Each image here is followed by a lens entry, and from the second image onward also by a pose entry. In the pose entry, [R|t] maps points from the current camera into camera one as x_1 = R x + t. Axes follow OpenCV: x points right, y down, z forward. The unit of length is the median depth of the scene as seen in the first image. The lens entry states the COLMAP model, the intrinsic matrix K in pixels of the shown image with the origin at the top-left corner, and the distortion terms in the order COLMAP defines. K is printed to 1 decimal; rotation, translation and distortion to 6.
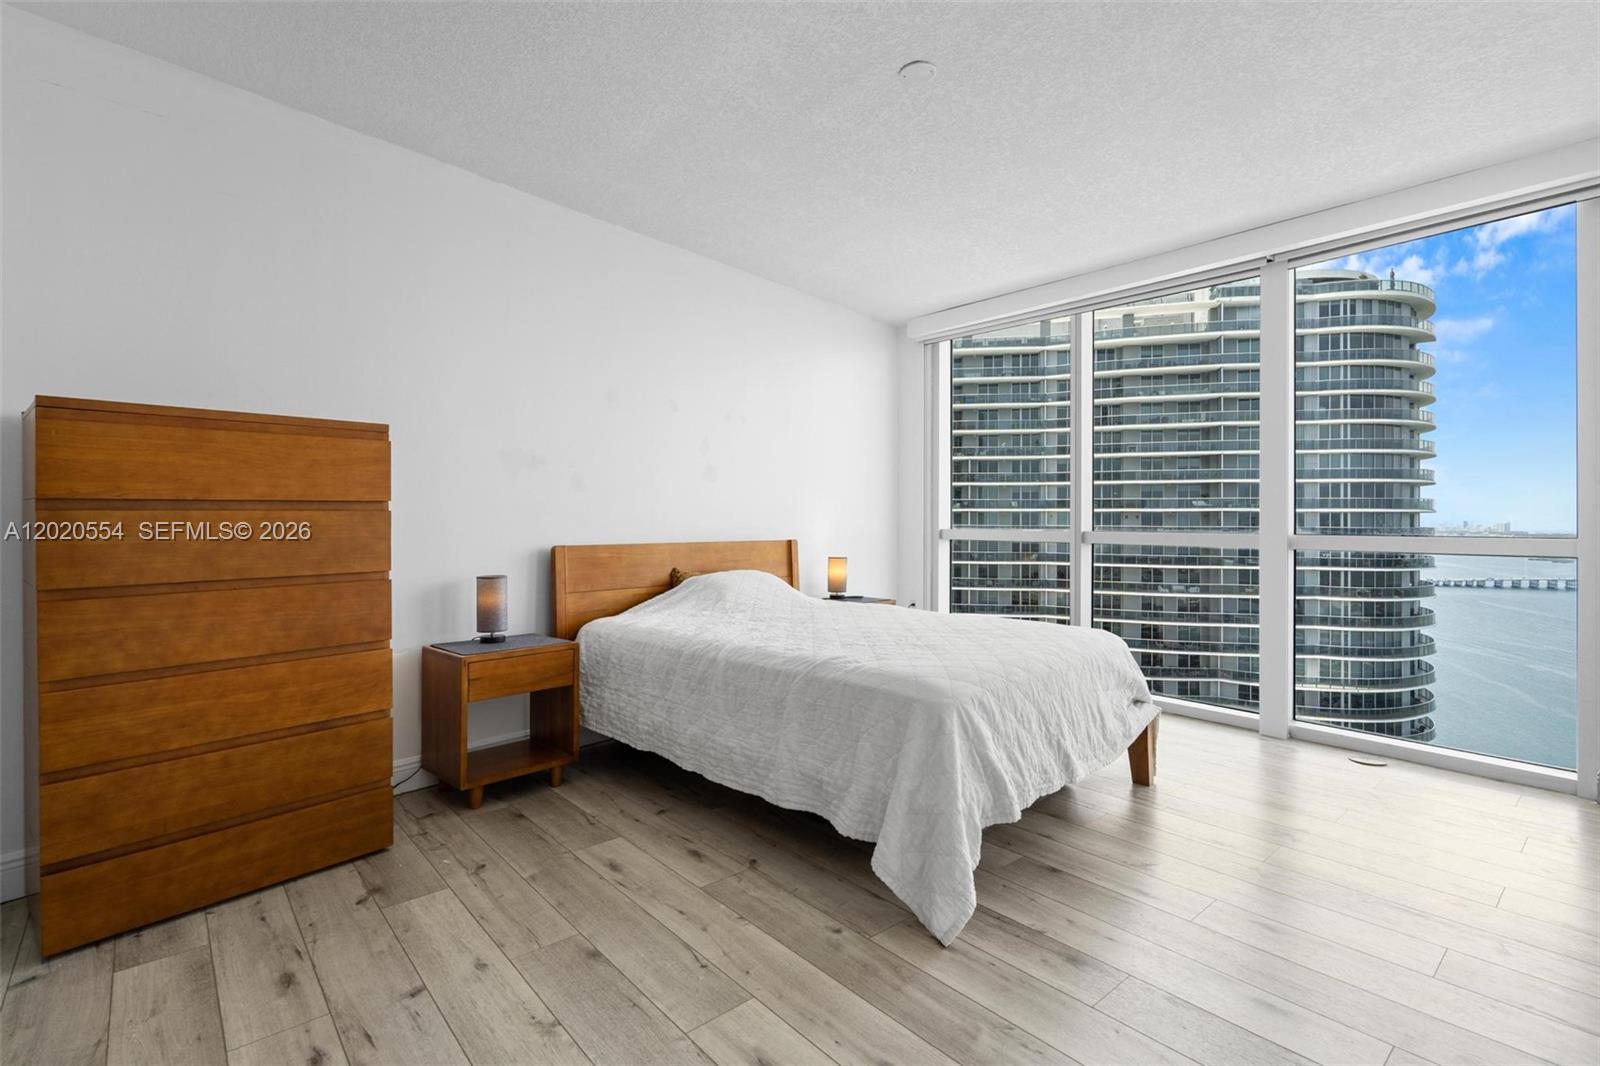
lens RADIAL K [[735.7, 0, 800.0], [0, 735.7, 533.0], [0, 0, 1]] dist [0.000505, 0.000178]
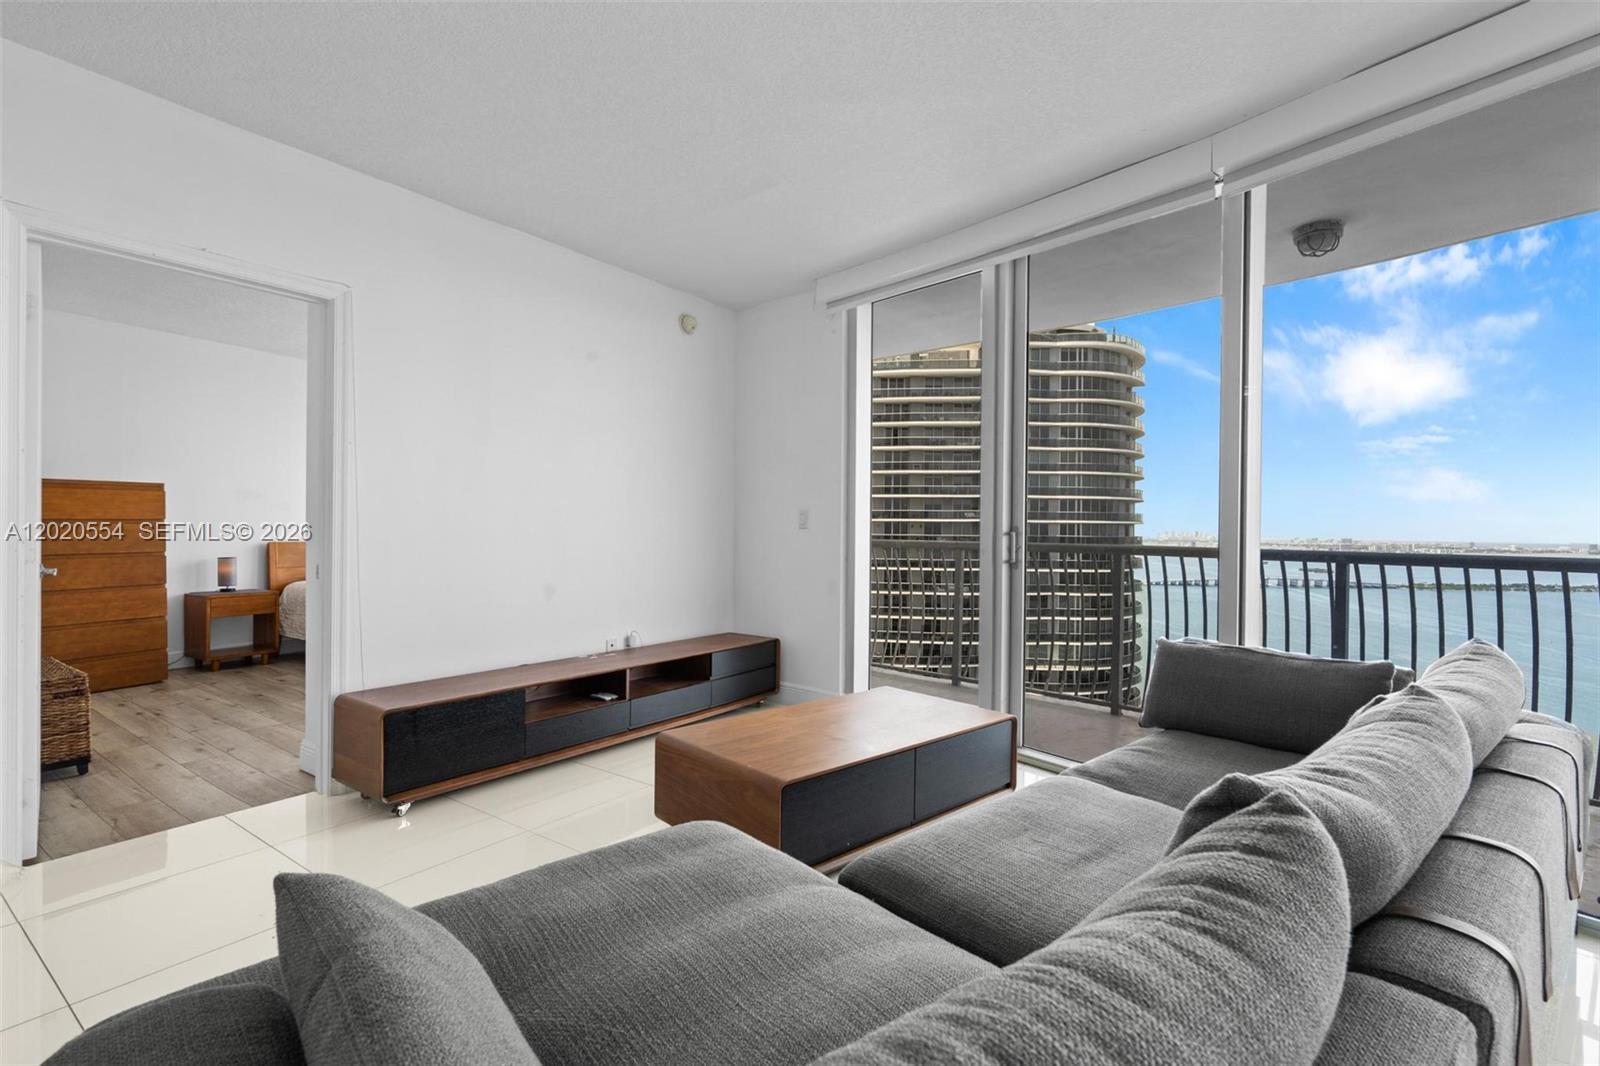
lens RADIAL K [[719.5, 0, 800.1], [0, 719.5, 549.2], [0, 0, 1]] dist [-0.000171, 0.000625]
pose [[0.976327, -0.000292, 0.216298, 0.571115], [-0.002446, 0.999920, 0.012389, 0.009674], [-0.216284, -0.012625, 0.976249, -1.039262]]
